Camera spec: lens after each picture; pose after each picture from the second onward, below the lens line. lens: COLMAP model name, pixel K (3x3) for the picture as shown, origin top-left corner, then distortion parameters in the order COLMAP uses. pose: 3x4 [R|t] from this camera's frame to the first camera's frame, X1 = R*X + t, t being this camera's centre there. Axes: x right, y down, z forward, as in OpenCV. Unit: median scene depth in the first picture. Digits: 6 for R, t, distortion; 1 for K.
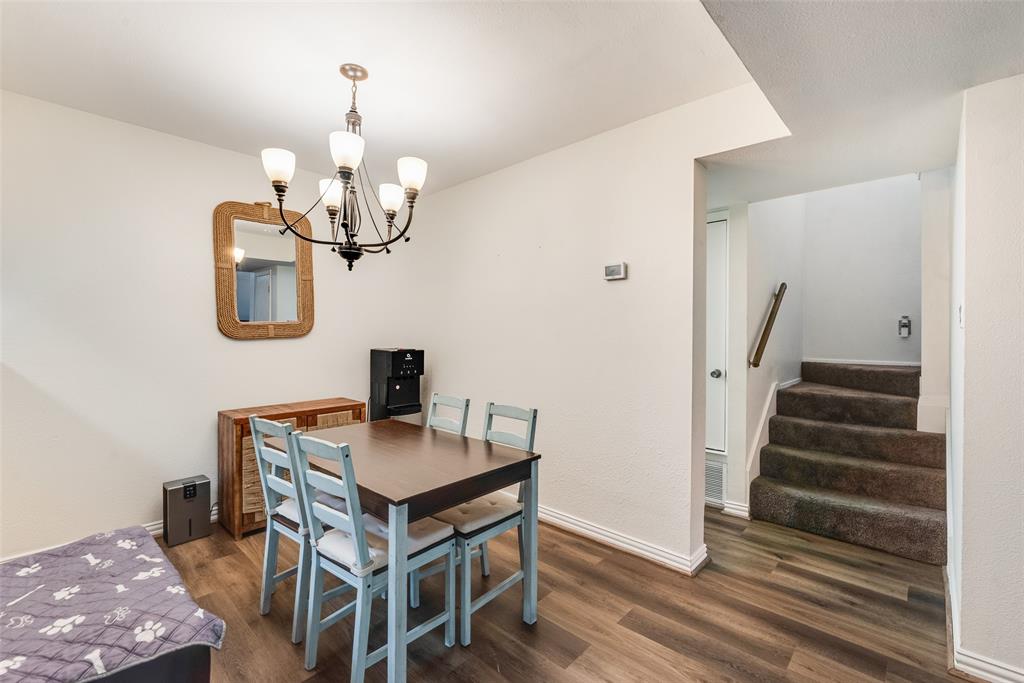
lens RADIAL K [[441.2, 0, 503.4], [0, 441.2, 339.0], [0, 0, 1]] dist [-0.008216, 0.000180]
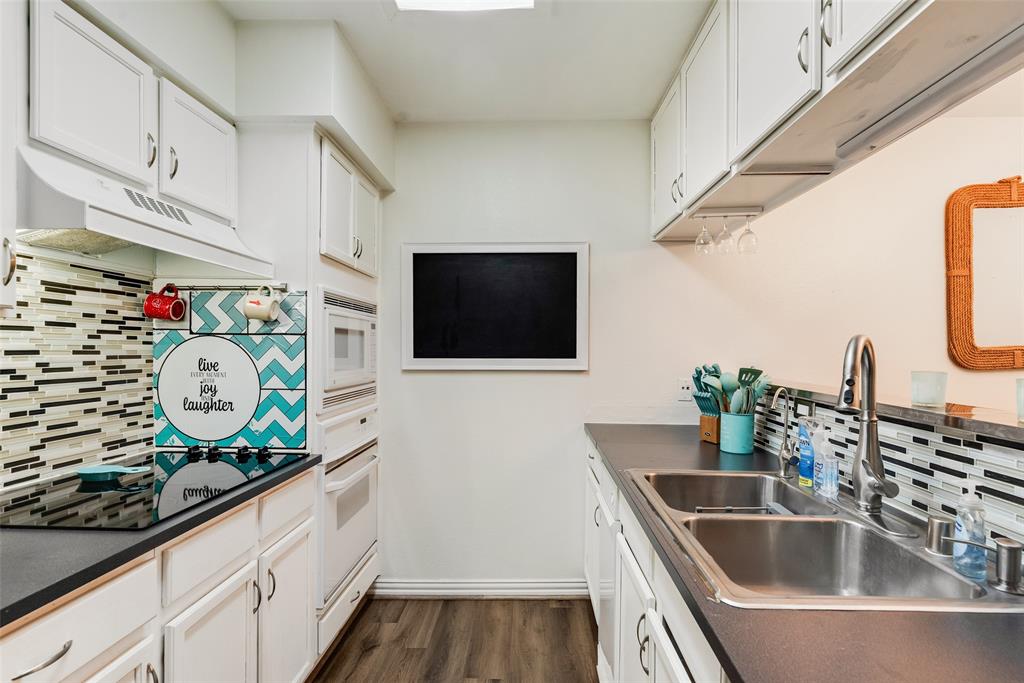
lens RADIAL K [[488.9, 0, 516.1], [0, 488.9, 356.1], [0, 0, 1]] dist [-0.002731, -0.001282]
pose [[0.668756, 0.009265, -0.743424, -0.506306], [-0.007080, 0.999956, 0.006093, -0.022353], [0.743448, 0.001189, 0.668793, -0.122836]]
